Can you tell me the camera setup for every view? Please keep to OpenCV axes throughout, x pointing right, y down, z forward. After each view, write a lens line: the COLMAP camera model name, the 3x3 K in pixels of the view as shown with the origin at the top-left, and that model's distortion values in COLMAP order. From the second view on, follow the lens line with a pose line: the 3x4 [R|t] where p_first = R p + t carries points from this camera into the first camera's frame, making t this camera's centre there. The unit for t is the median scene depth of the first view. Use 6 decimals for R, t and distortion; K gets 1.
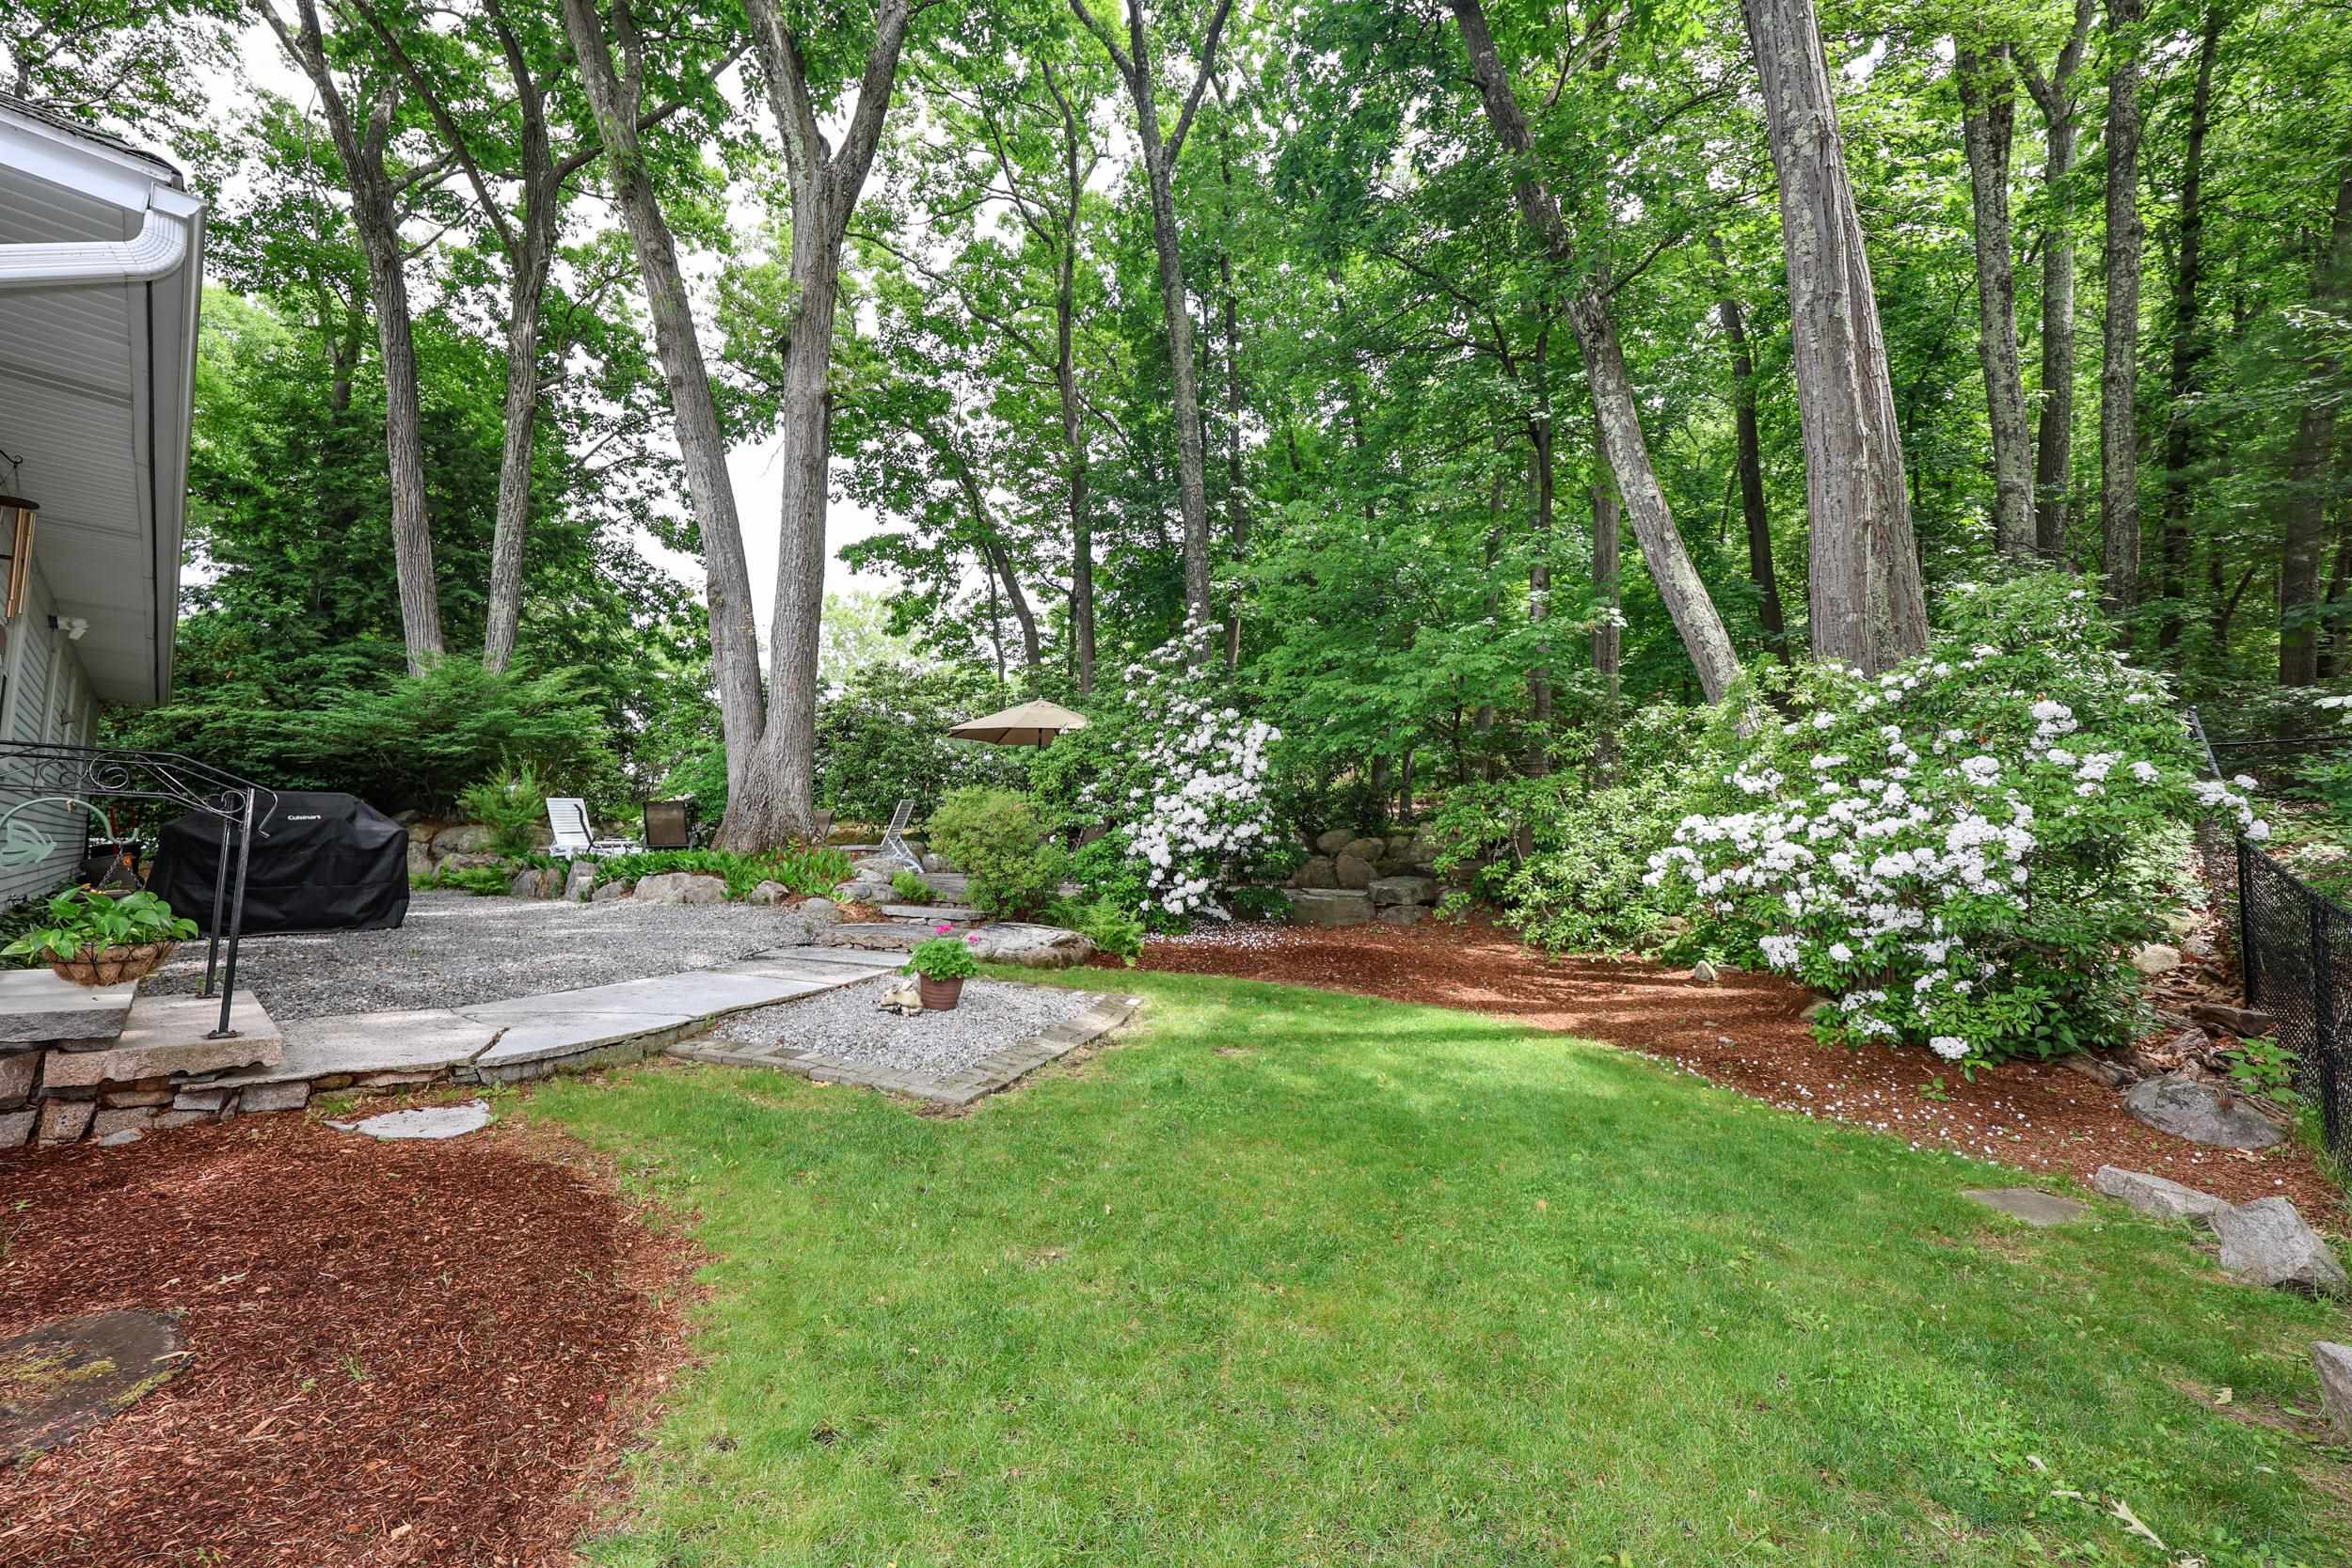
lens RADIAL K [[971.7, 0, 1172.3], [0, 971.7, 780.3], [0, 0, 1]] dist [-0.001114, -0.000140]
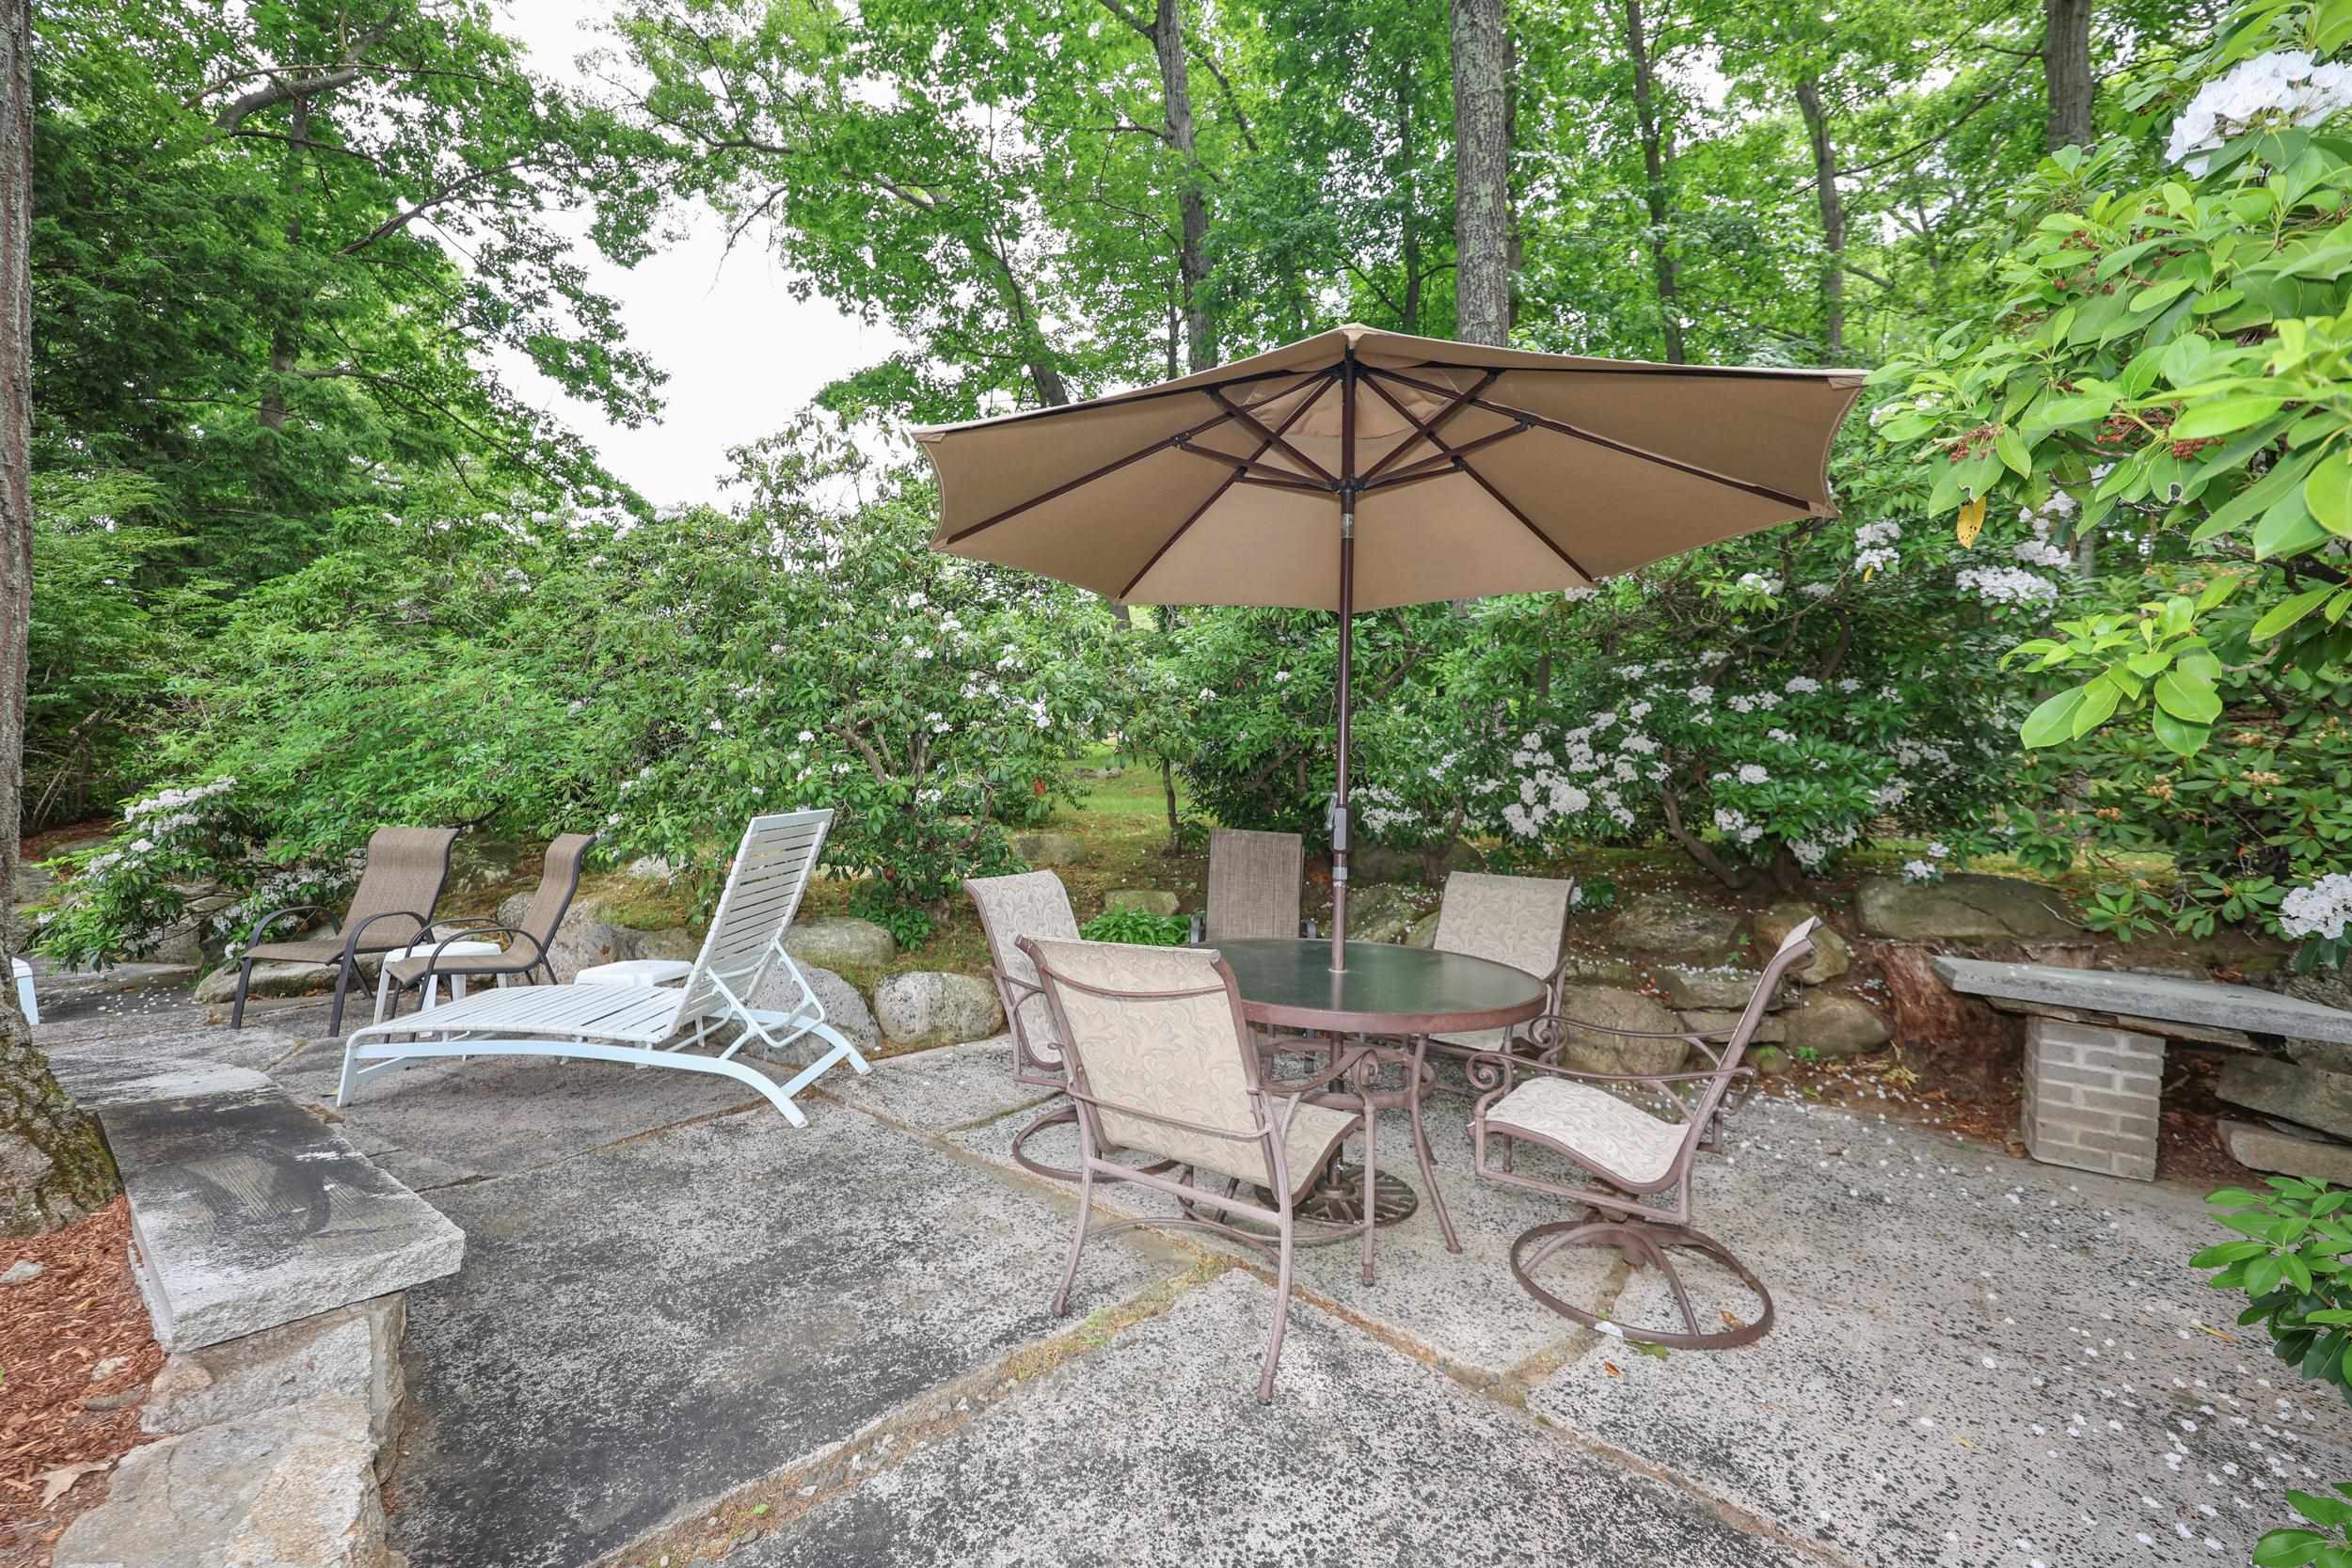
lens RADIAL K [[971.7, 0, 1172.3], [0, 971.7, 780.3], [0, 0, 1]] dist [-0.001114, -0.000140]
pose [[0.998807, -0.010702, -0.047655, -0.073779], [0.013220, 0.998515, 0.052843, -0.000431], [0.047019, -0.053410, 0.997465, 0.347022]]
